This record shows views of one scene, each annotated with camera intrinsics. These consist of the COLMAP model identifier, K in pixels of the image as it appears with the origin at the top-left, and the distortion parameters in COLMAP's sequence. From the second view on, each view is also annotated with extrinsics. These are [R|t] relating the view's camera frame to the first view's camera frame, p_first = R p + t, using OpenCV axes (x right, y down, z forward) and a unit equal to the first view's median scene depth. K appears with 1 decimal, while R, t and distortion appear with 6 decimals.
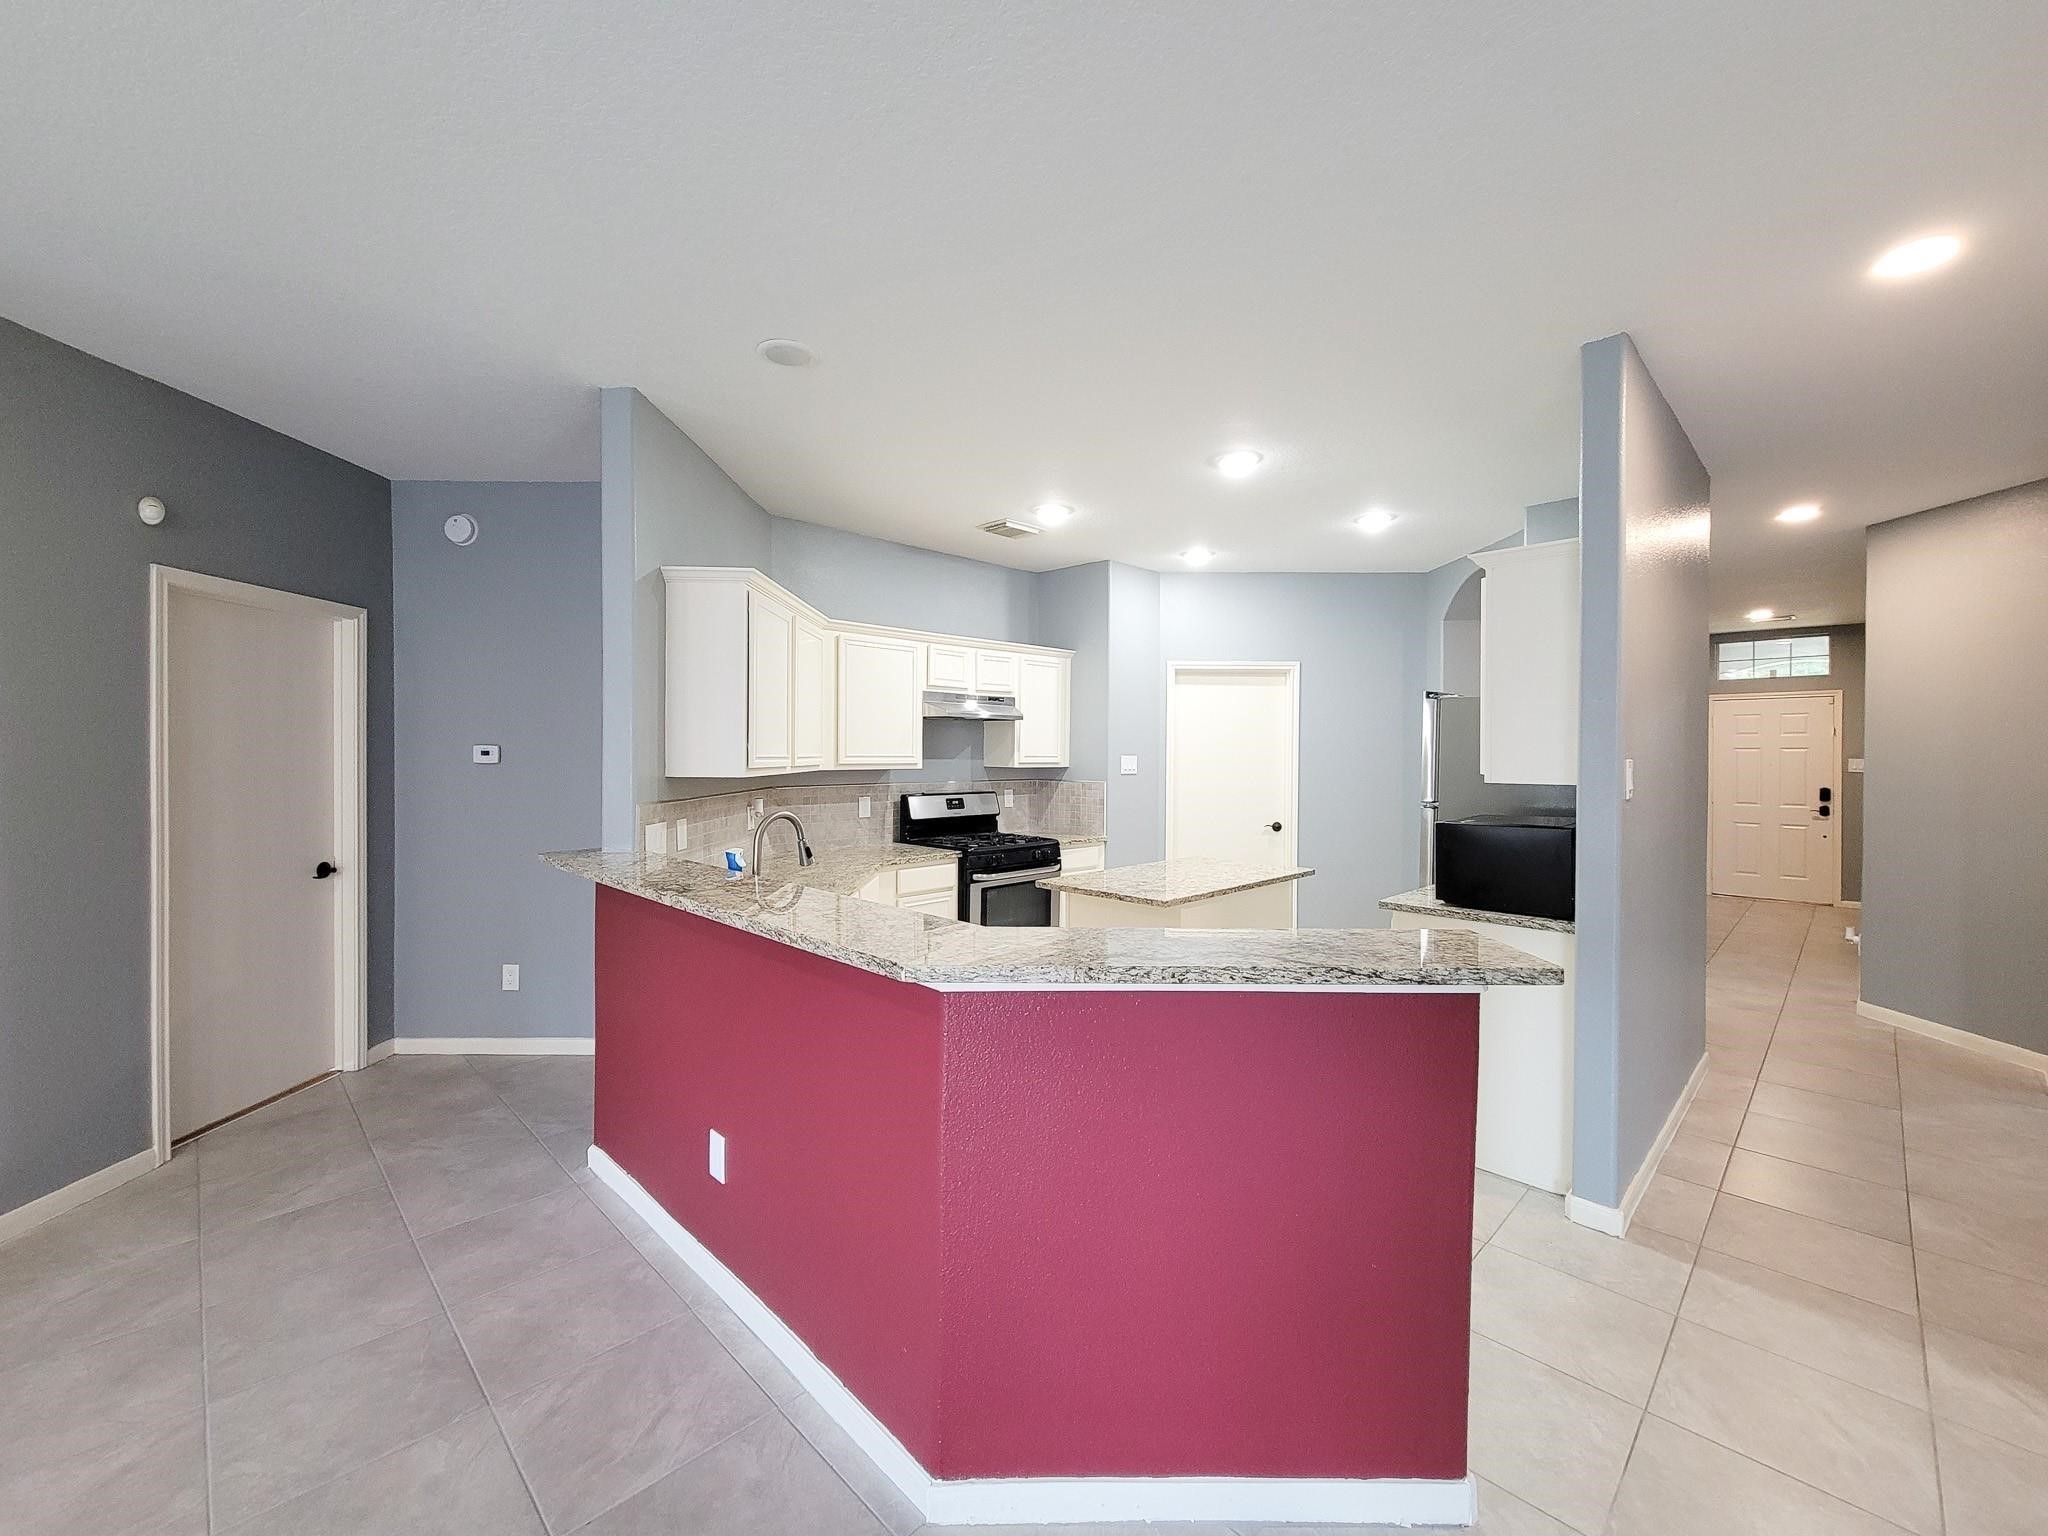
lens RADIAL K [[840.9, 0, 1033.1], [0, 840.9, 756.4], [0, 0, 1]] dist [0.003151, -0.003886]
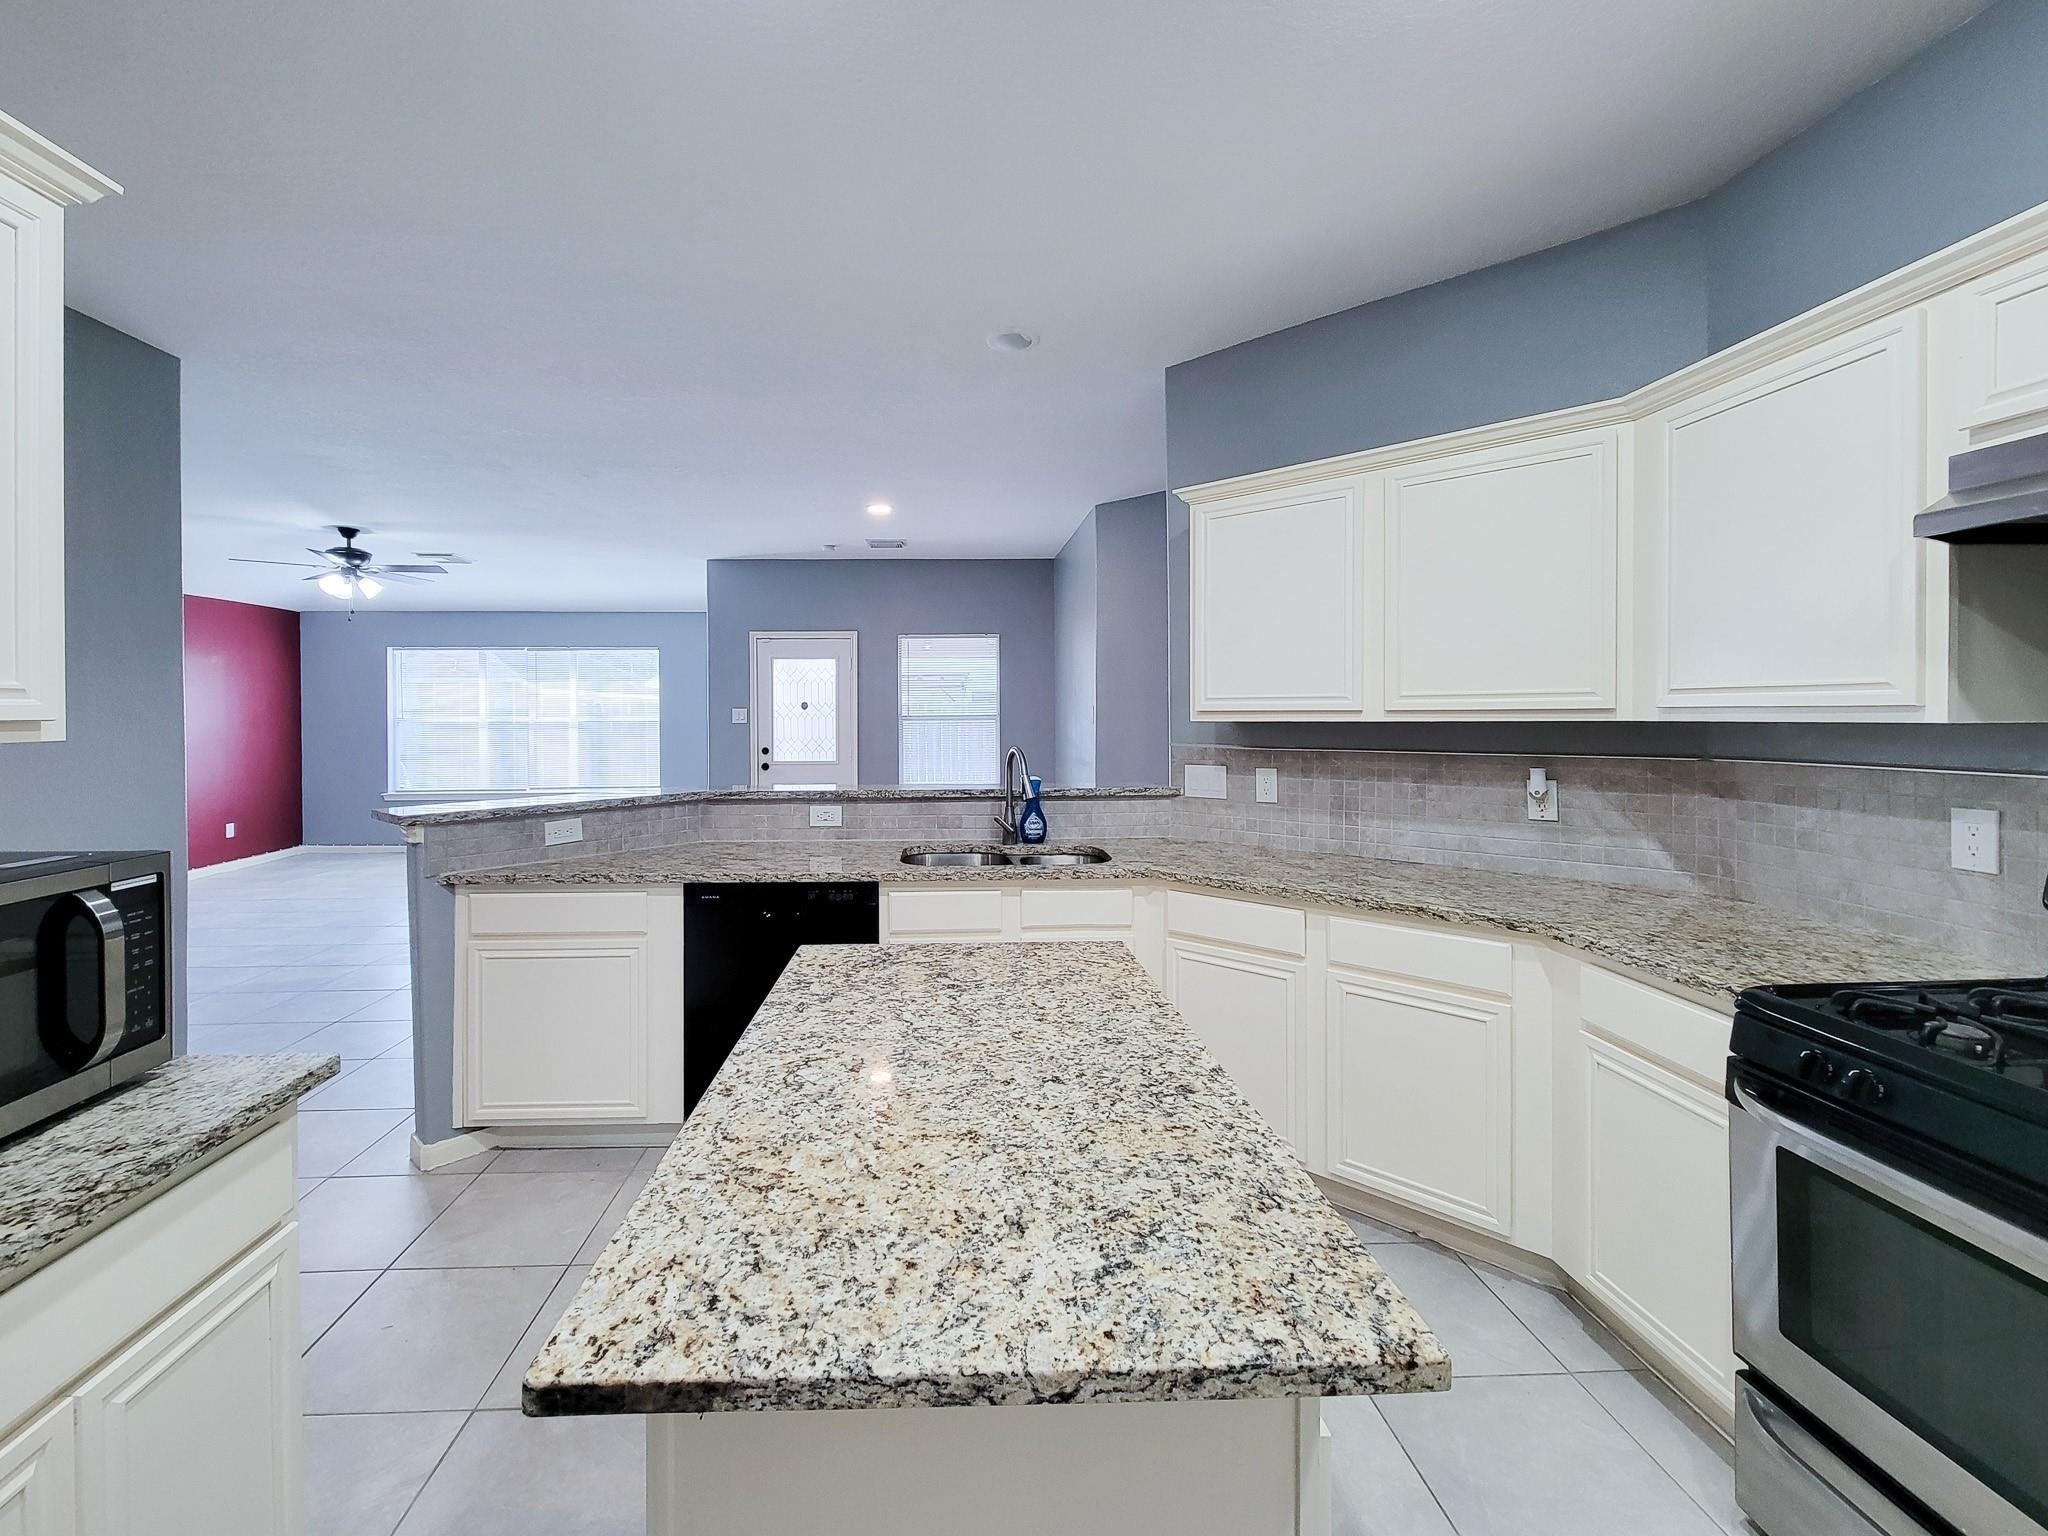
lens RADIAL K [[840.9, 0, 939.2], [0, 840.9, 721.6], [0, 0, 1]] dist [0.003151, -0.003886]
pose [[-0.699652, 0.007272, -0.714447, 0.375803], [-0.000078, 0.999947, 0.010254, 0.012166], [0.714484, 0.007230, -0.699614, 1.097541]]
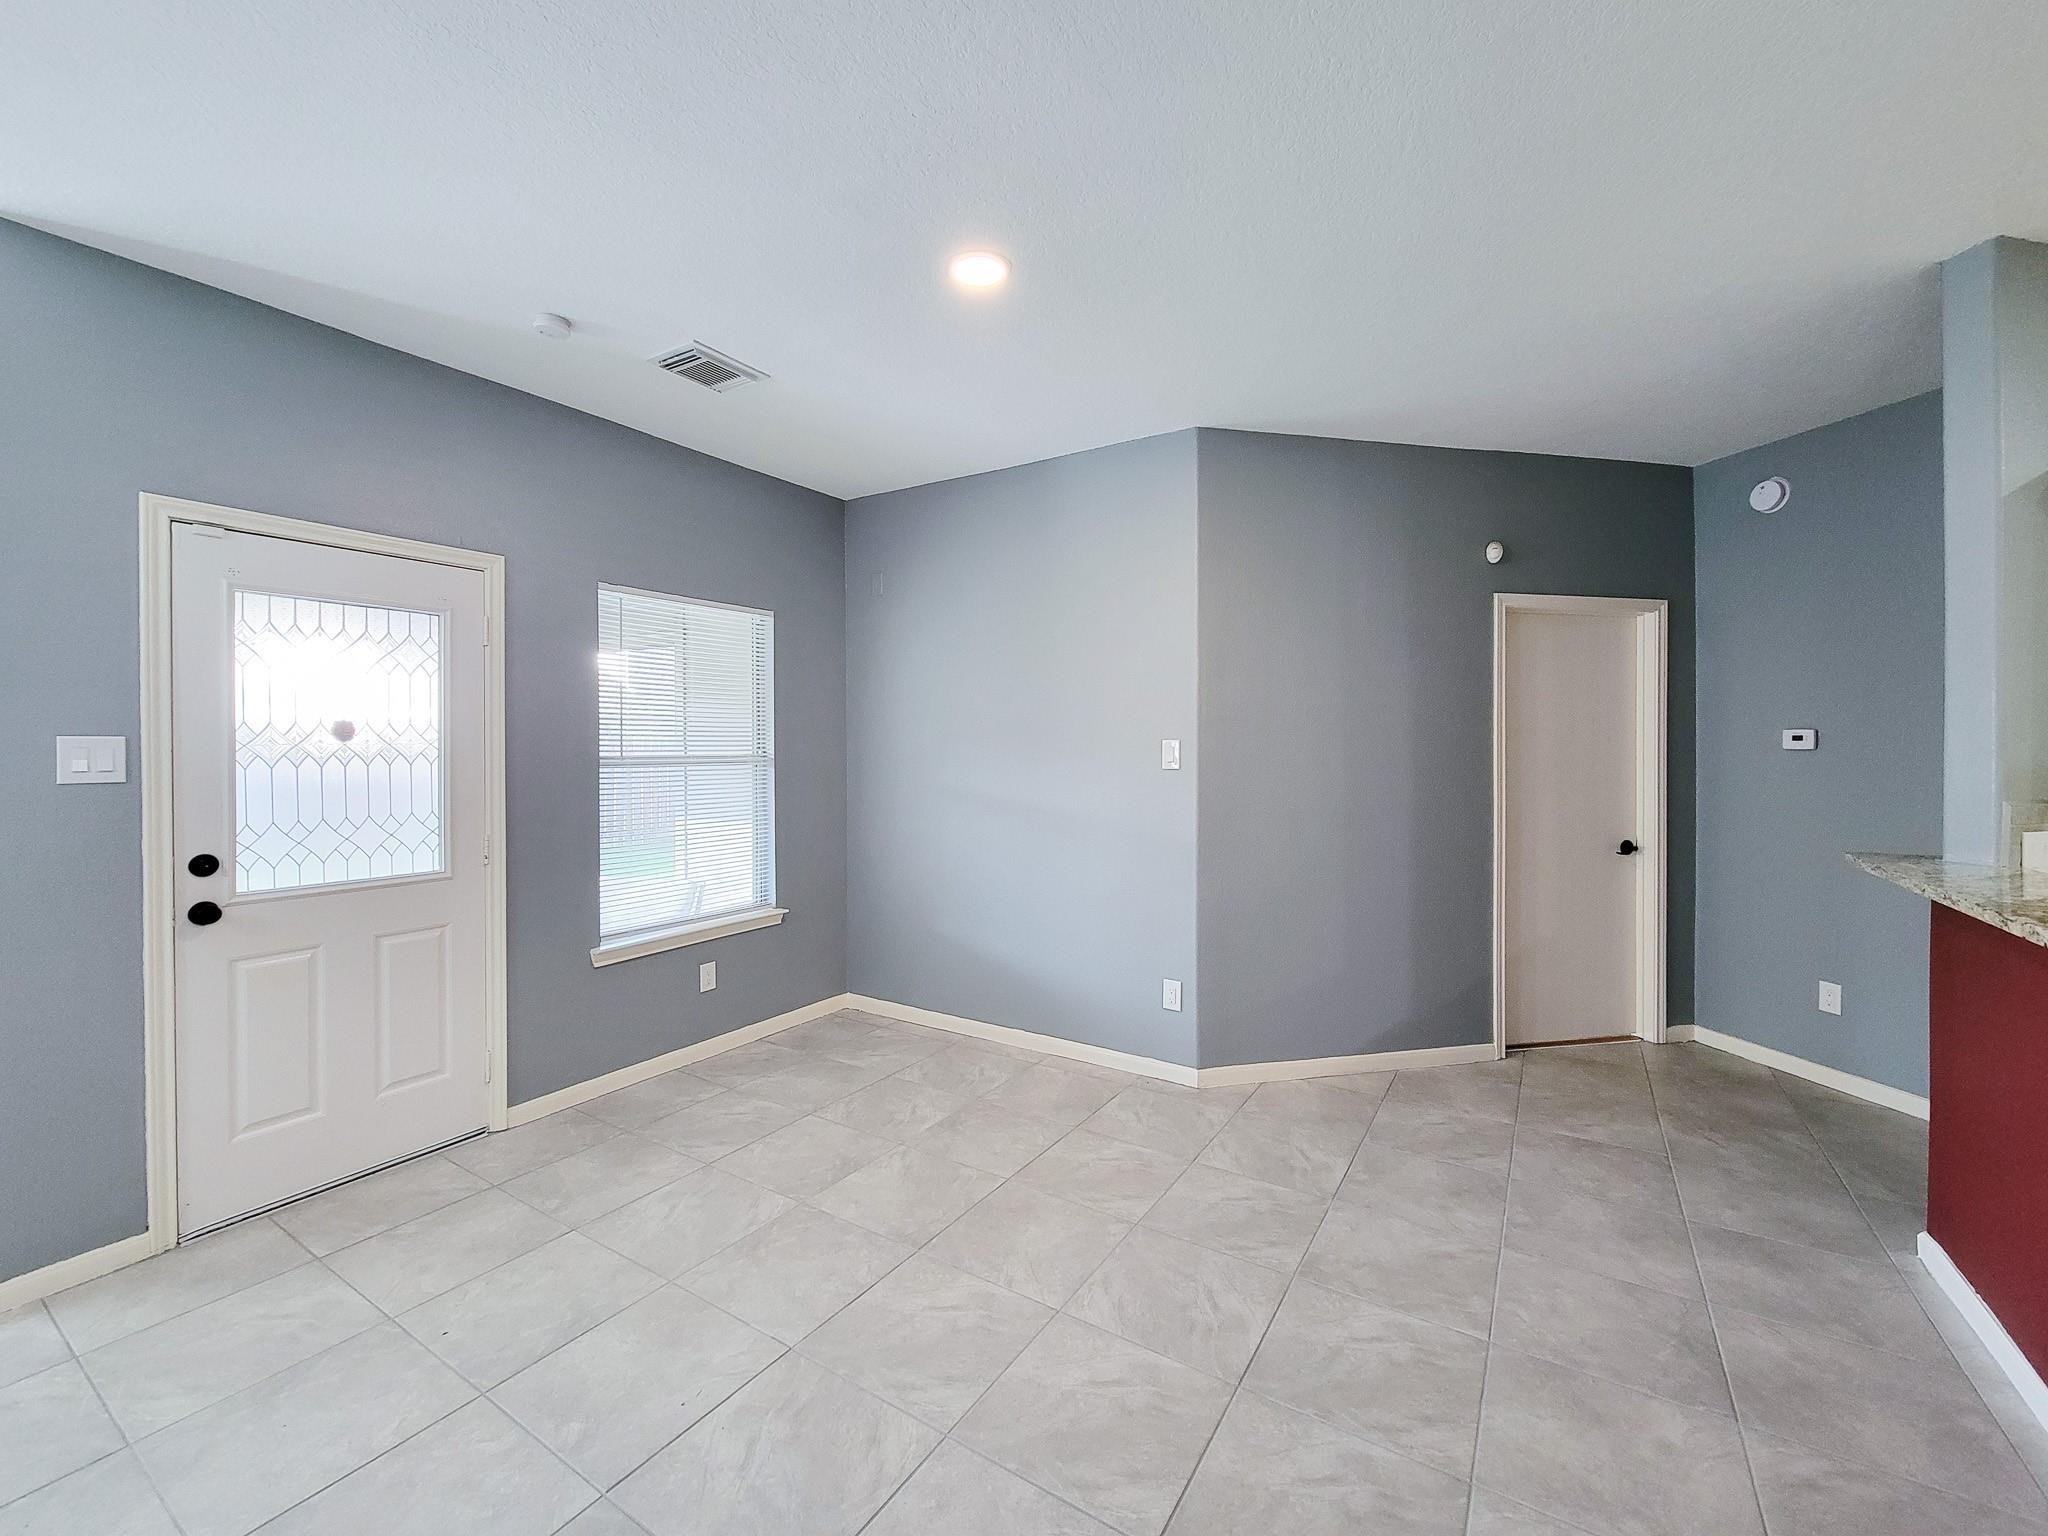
lens RADIAL K [[840.9, 0, 1019.0], [0, 840.9, 751.7], [0, 0, 1]] dist [0.003151, -0.003886]
pose [[0.208695, 0.001777, -0.977979, 0.048245], [-0.002199, 0.999997, 0.001347, 0.010915], [0.977978, 0.001869, 0.208698, 0.007872]]
